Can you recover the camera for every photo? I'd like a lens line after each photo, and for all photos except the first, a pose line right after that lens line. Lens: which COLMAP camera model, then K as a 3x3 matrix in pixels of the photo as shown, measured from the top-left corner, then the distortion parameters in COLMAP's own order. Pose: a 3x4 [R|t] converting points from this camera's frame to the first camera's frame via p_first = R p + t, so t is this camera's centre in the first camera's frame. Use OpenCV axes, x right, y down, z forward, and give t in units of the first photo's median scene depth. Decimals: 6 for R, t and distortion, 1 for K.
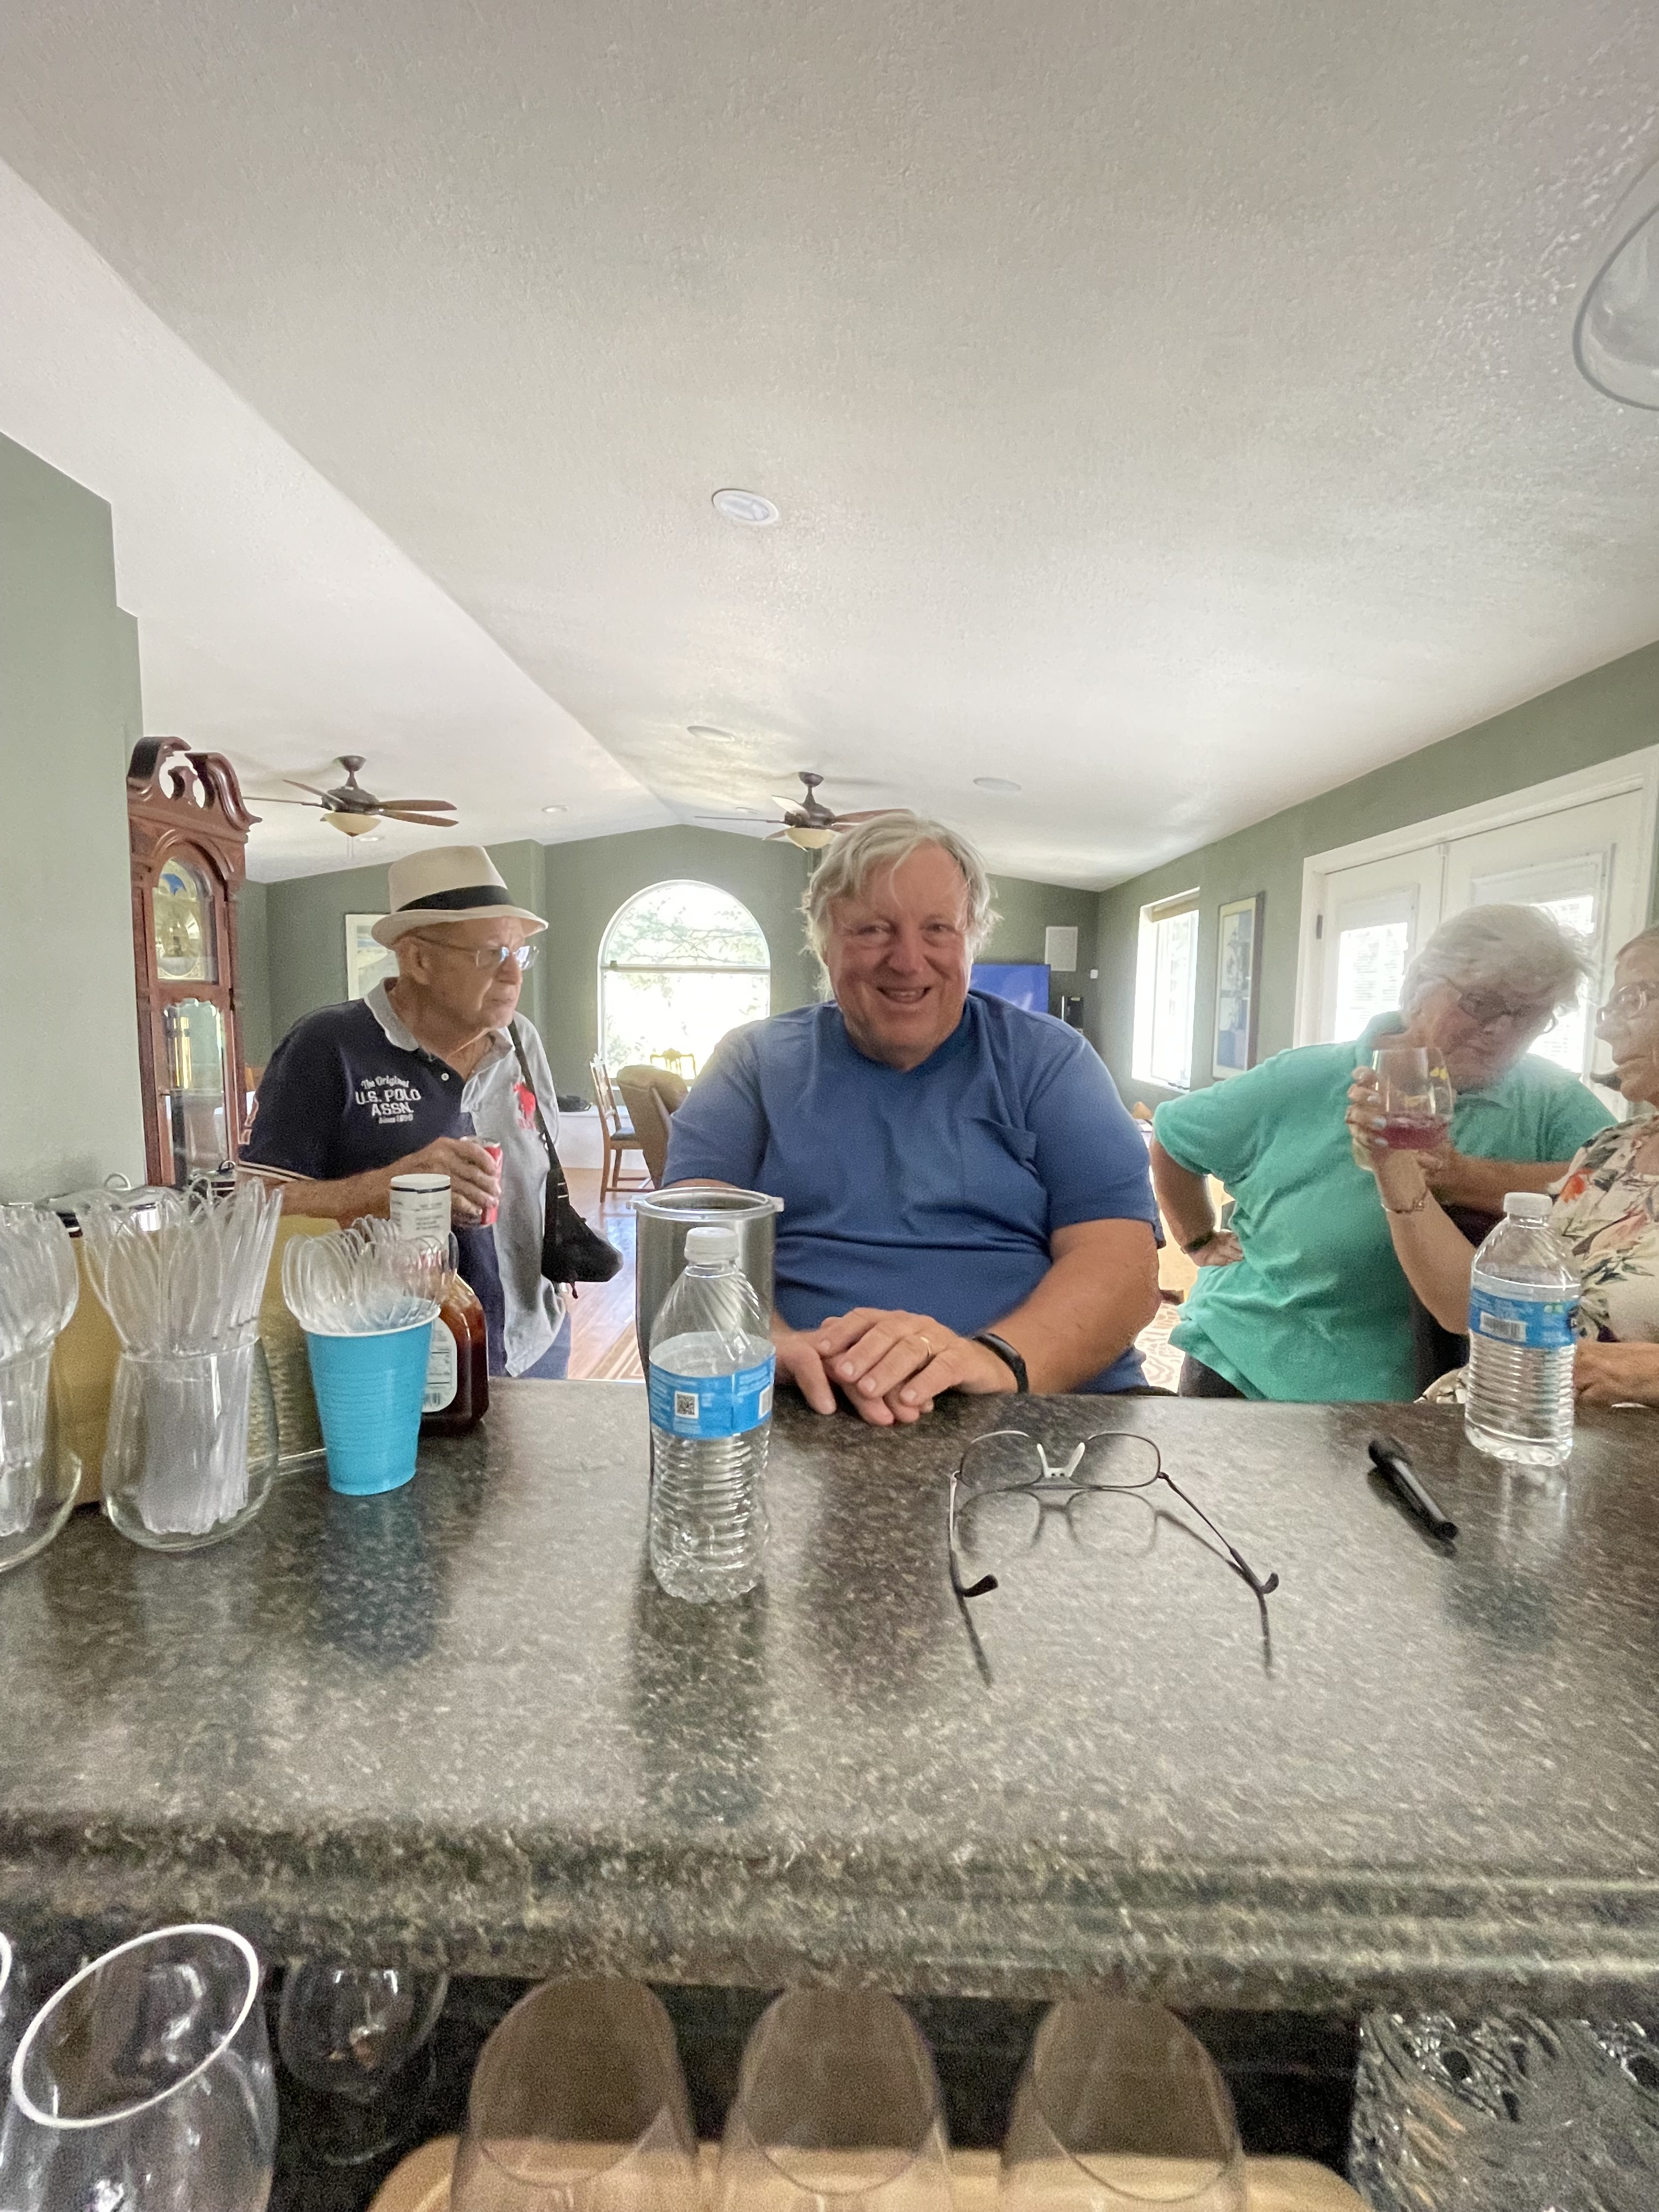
lens RADIAL K [[968.5, 0, 797.5], [0, 968.5, 1067.7], [0, 0, 1]] dist [-0.000158, 0.000259]
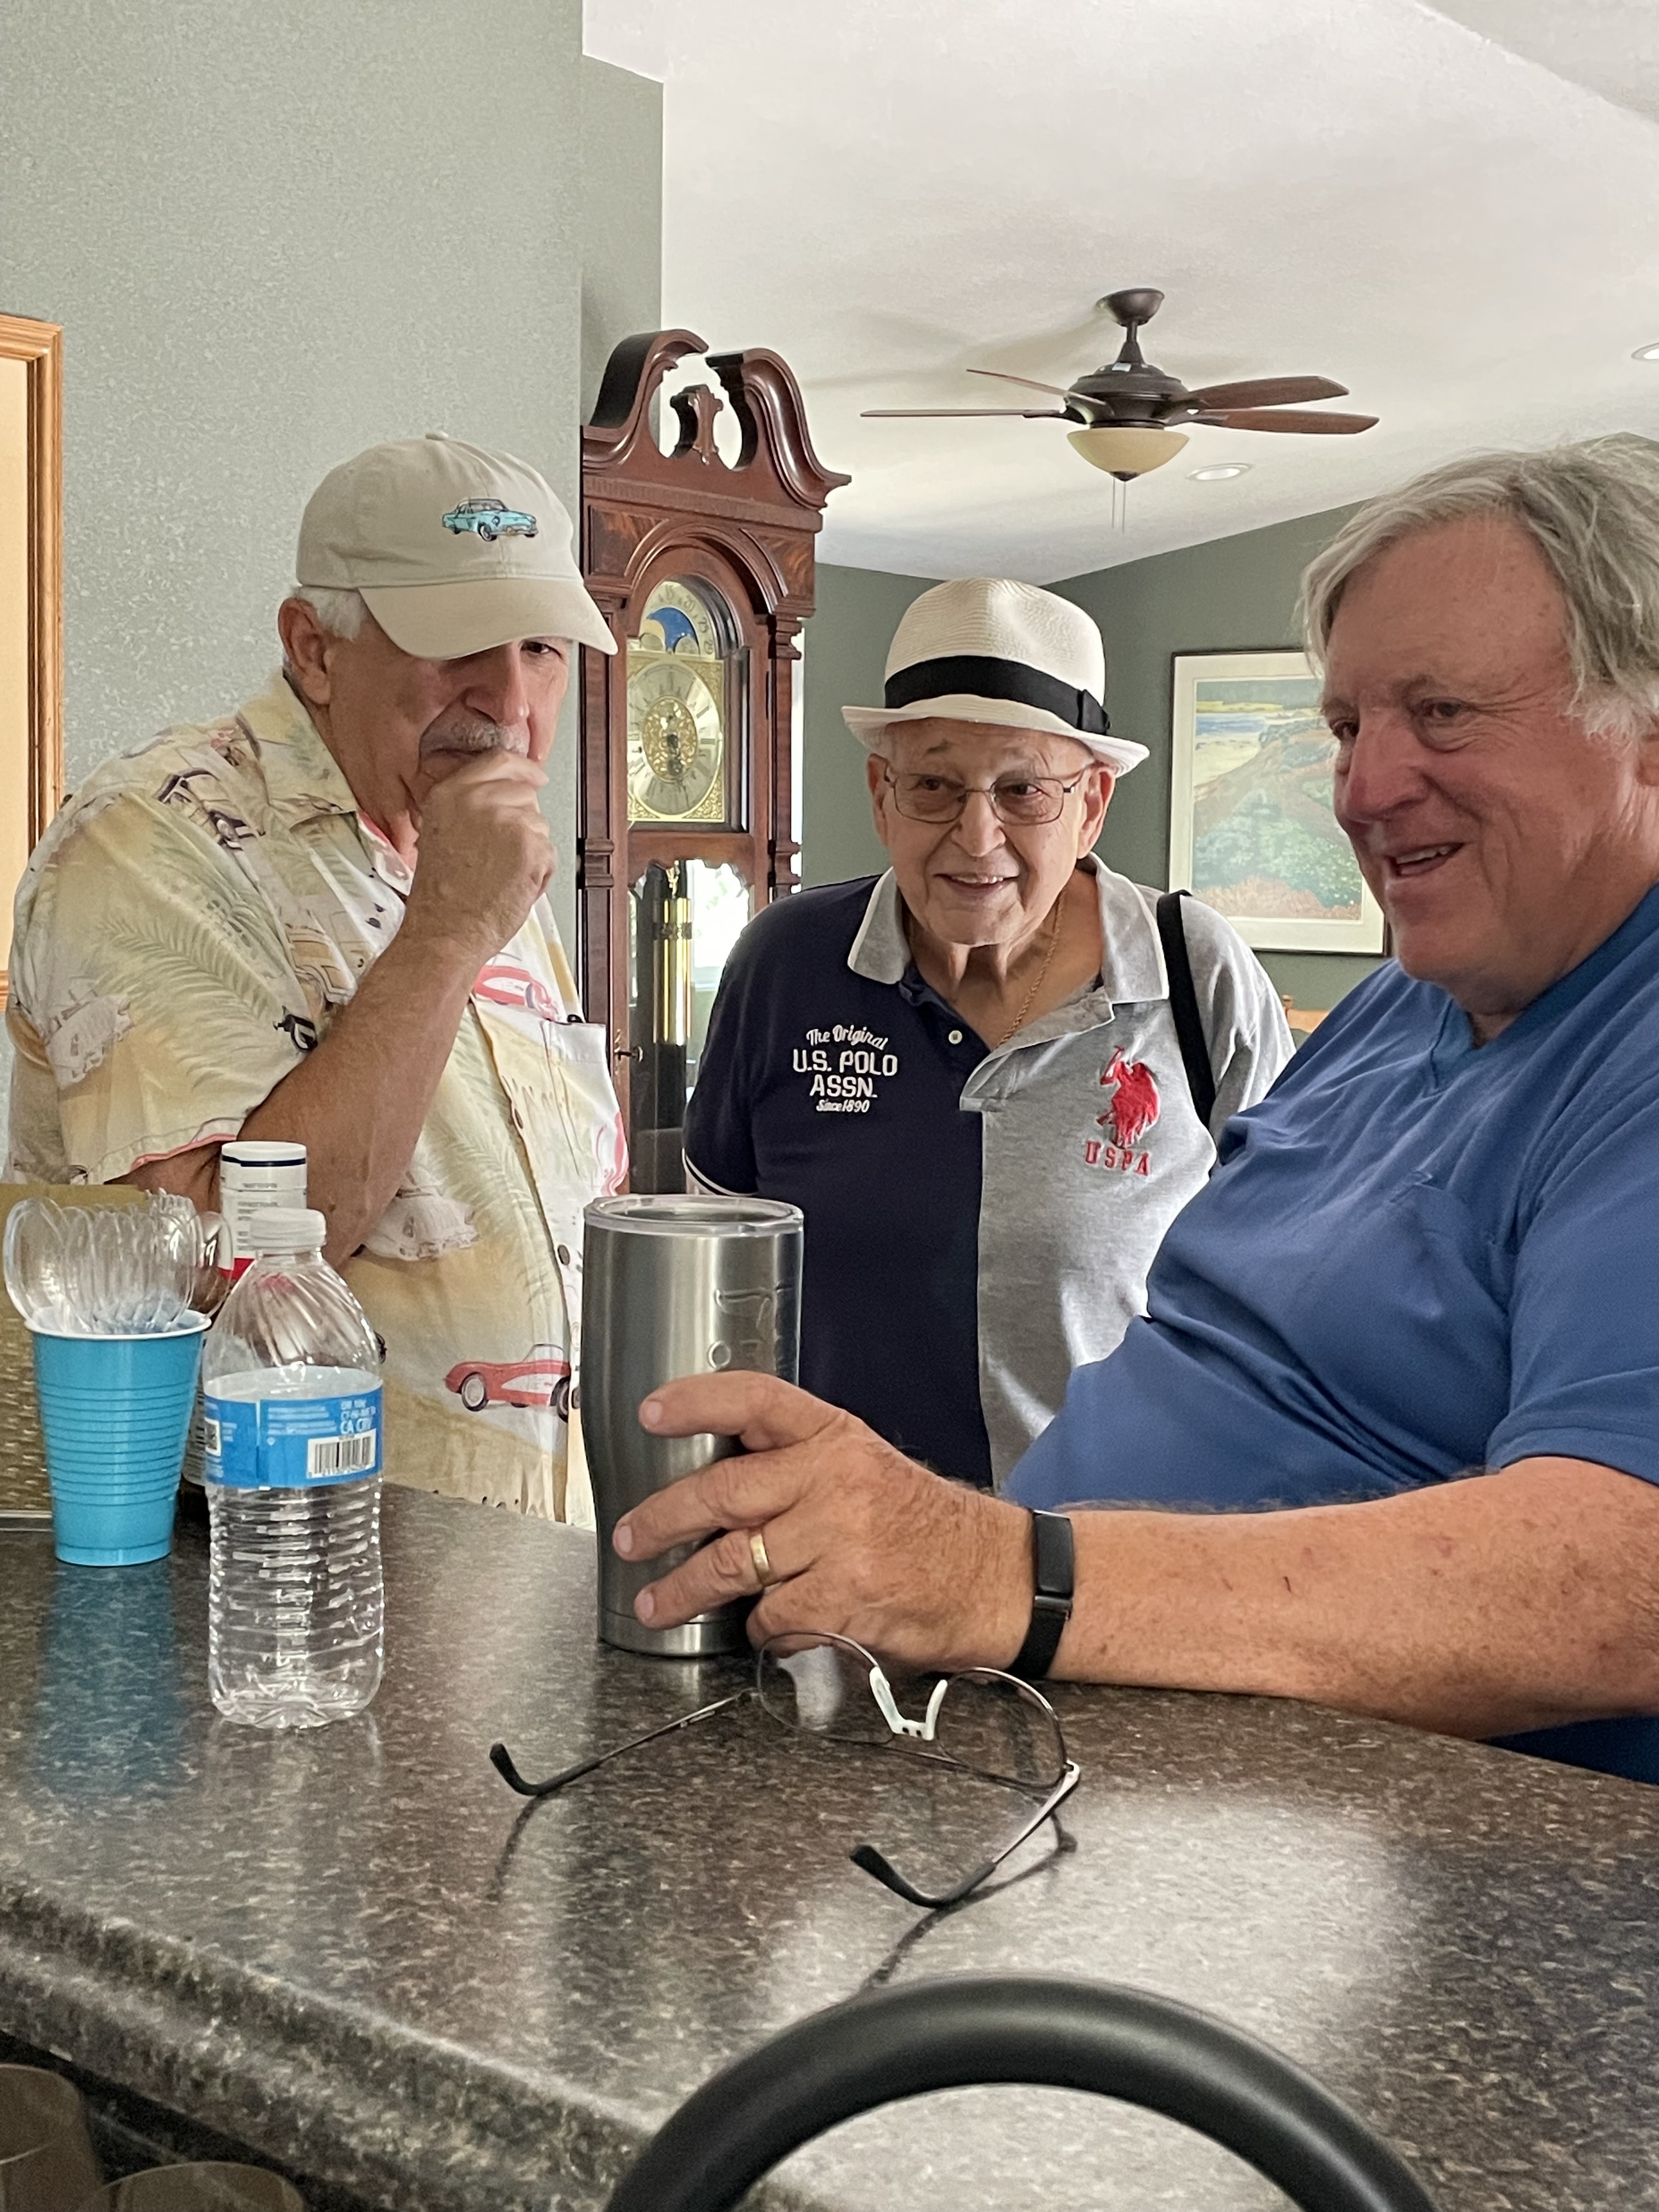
lens RADIAL K [[2683.5, 0, 830.4], [0, 2683.5, 1108.2], [0, 0, 1]] dist [0.022983, 0.000000]
pose [[0.806333, 0.056101, -0.588795, 0.364460], [-0.043211, 0.998419, 0.035955, 0.002828], [0.589881, -0.003550, 0.807482, -0.089141]]
